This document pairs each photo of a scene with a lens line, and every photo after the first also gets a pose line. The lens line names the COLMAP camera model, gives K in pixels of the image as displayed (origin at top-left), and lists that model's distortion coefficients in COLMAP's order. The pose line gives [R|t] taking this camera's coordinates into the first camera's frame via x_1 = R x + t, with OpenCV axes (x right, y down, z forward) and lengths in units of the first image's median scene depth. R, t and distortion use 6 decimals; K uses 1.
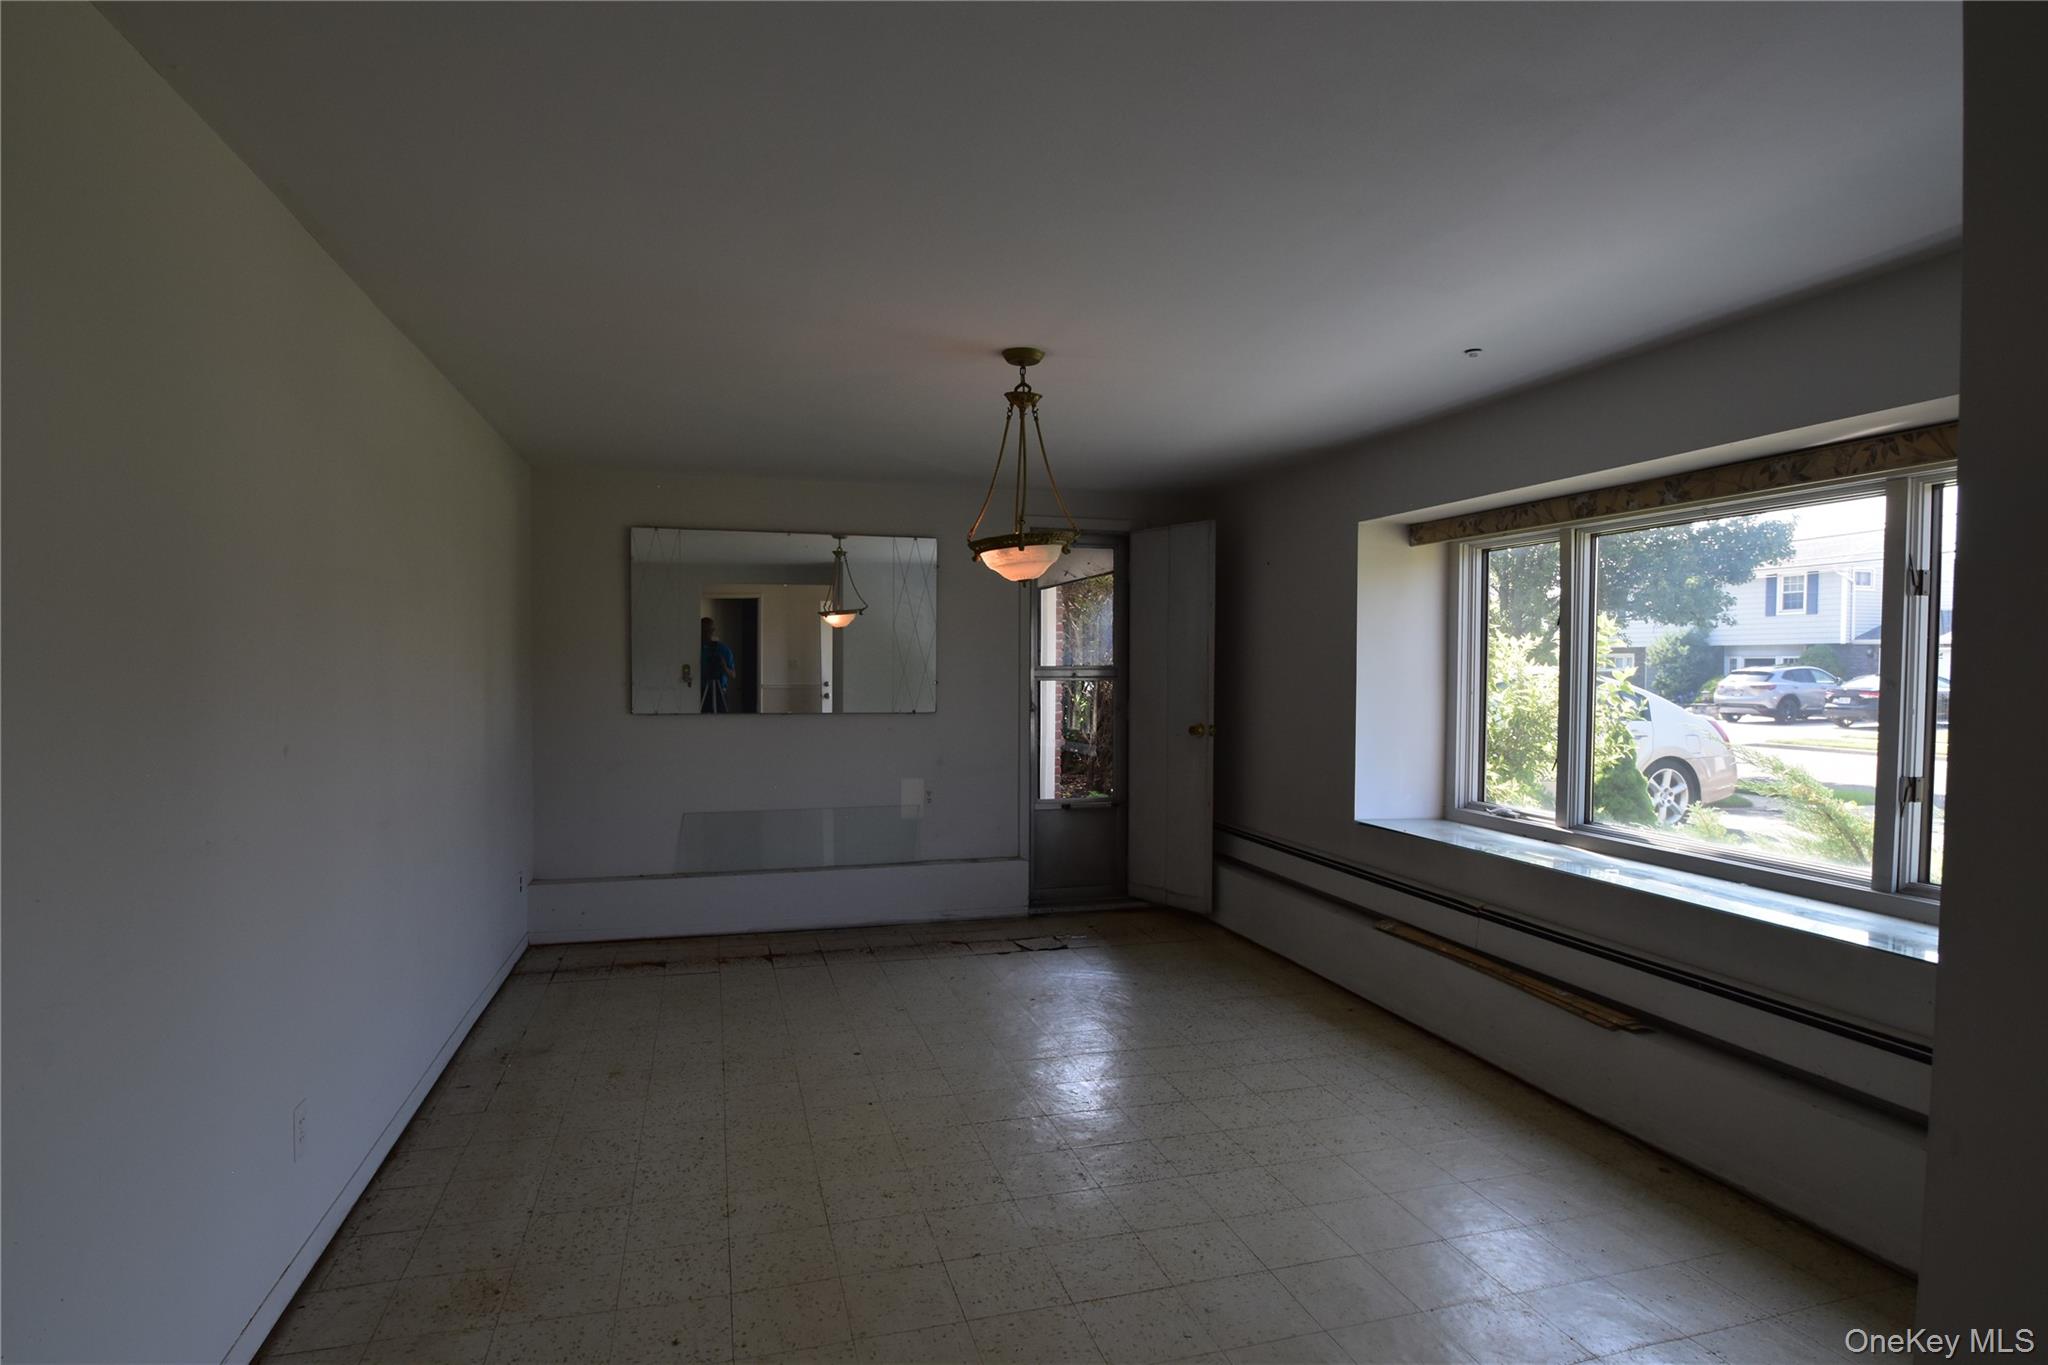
lens RADIAL K [[1055.6, 0, 1038.6], [0, 1055.6, 684.2], [0, 0, 1]] dist [-0.013996, 0.001705]
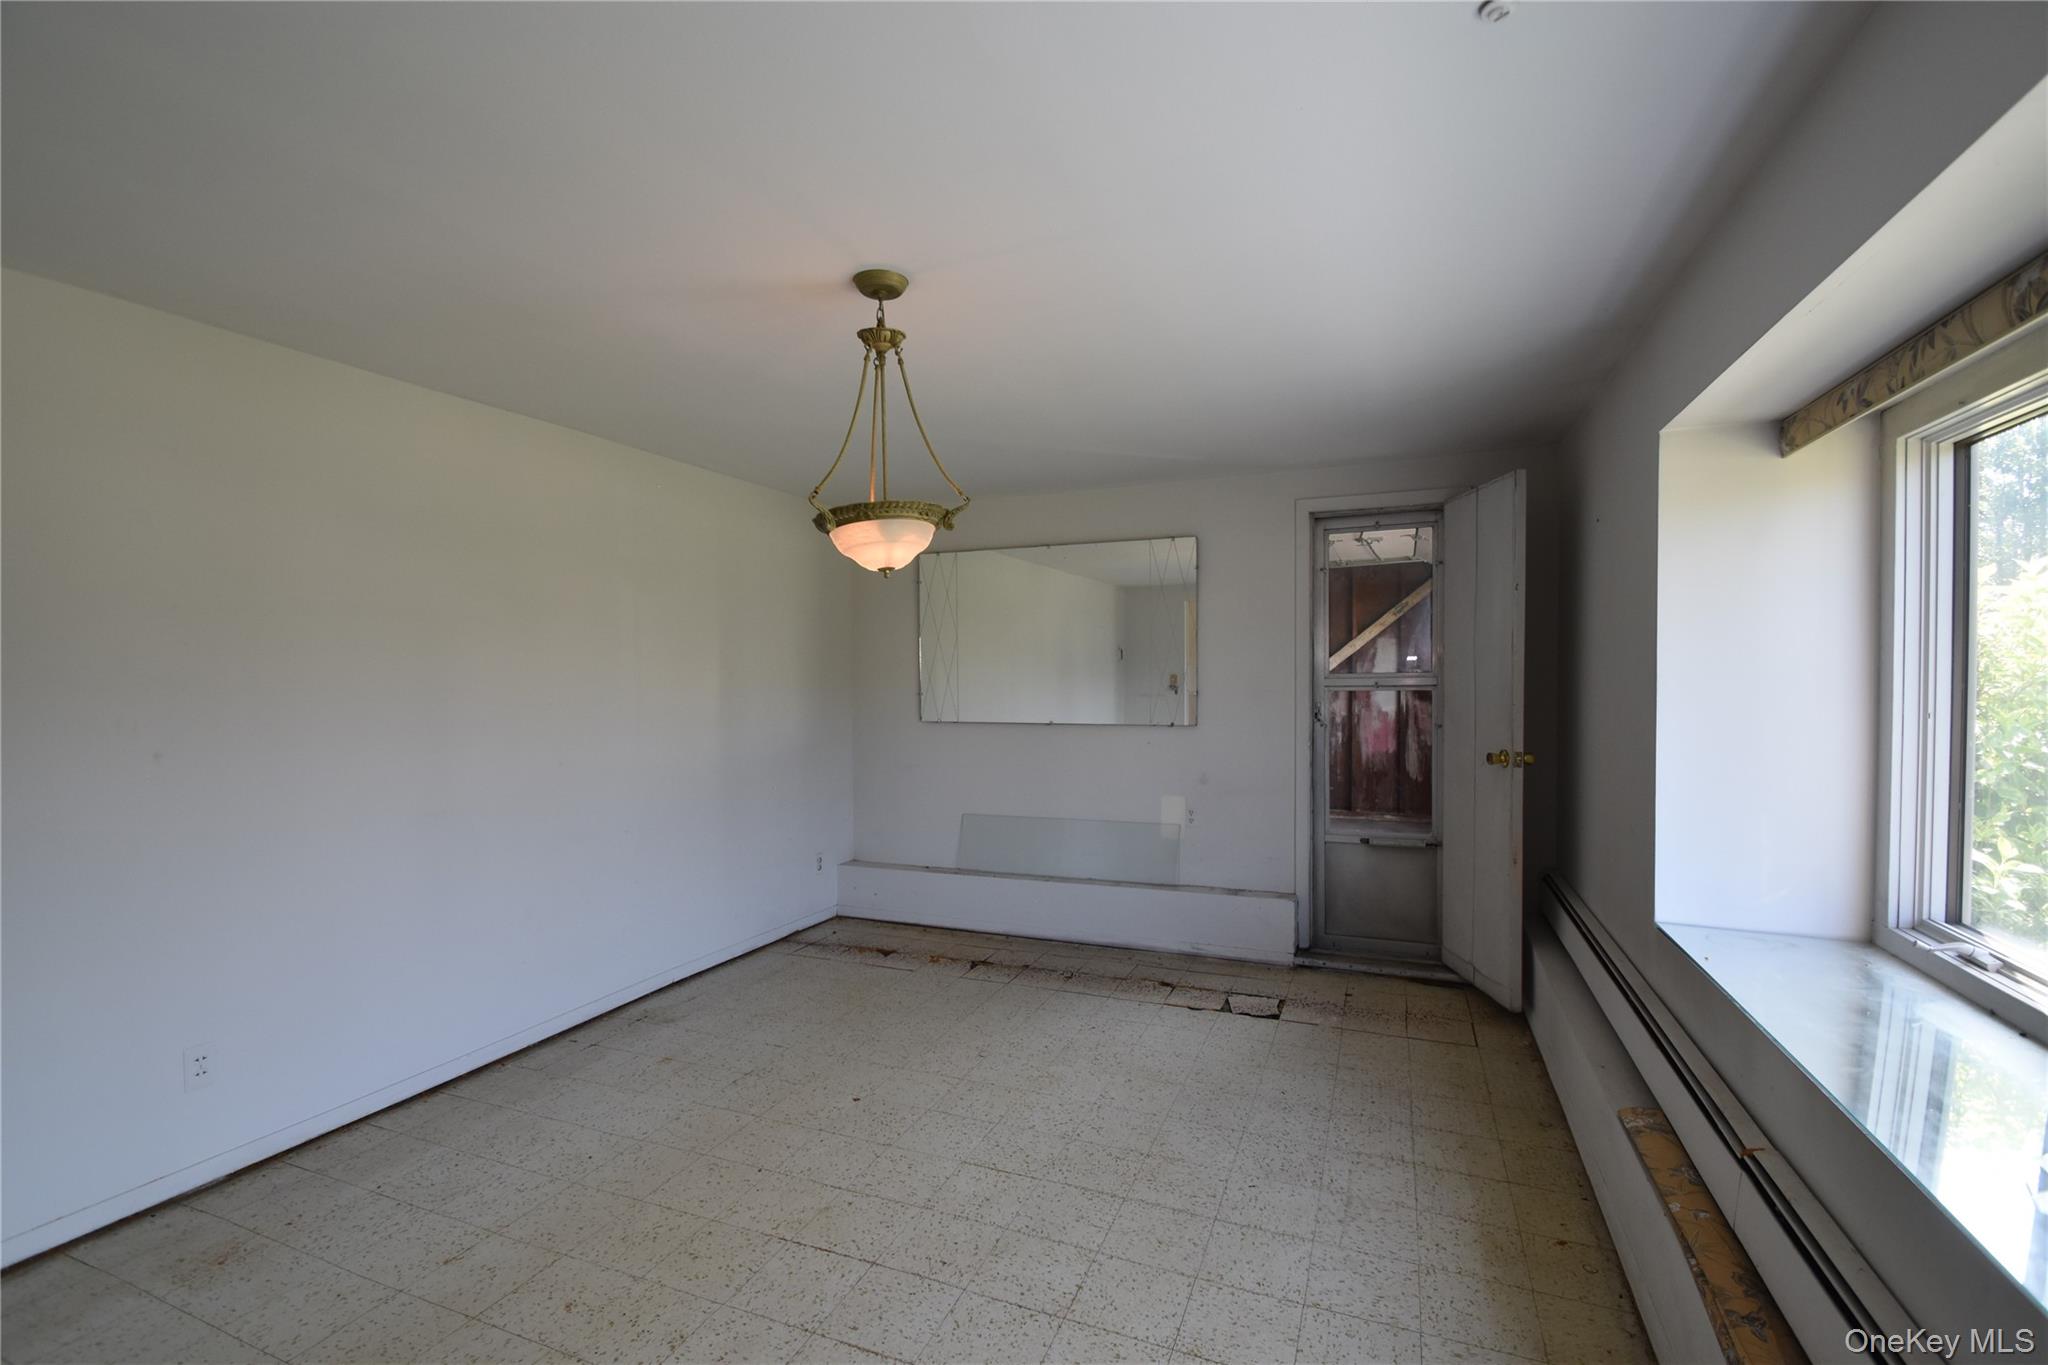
lens RADIAL K [[893.4, 0, 1011.4], [0, 893.4, 684.3], [0, 0, 1]] dist [0.003450, -0.006377]
pose [[0.789129, -0.006172, -0.614196, 0.396800], [0.002285, 0.999972, -0.007113, -0.005881], [0.614223, 0.004209, 0.789121, 0.443481]]
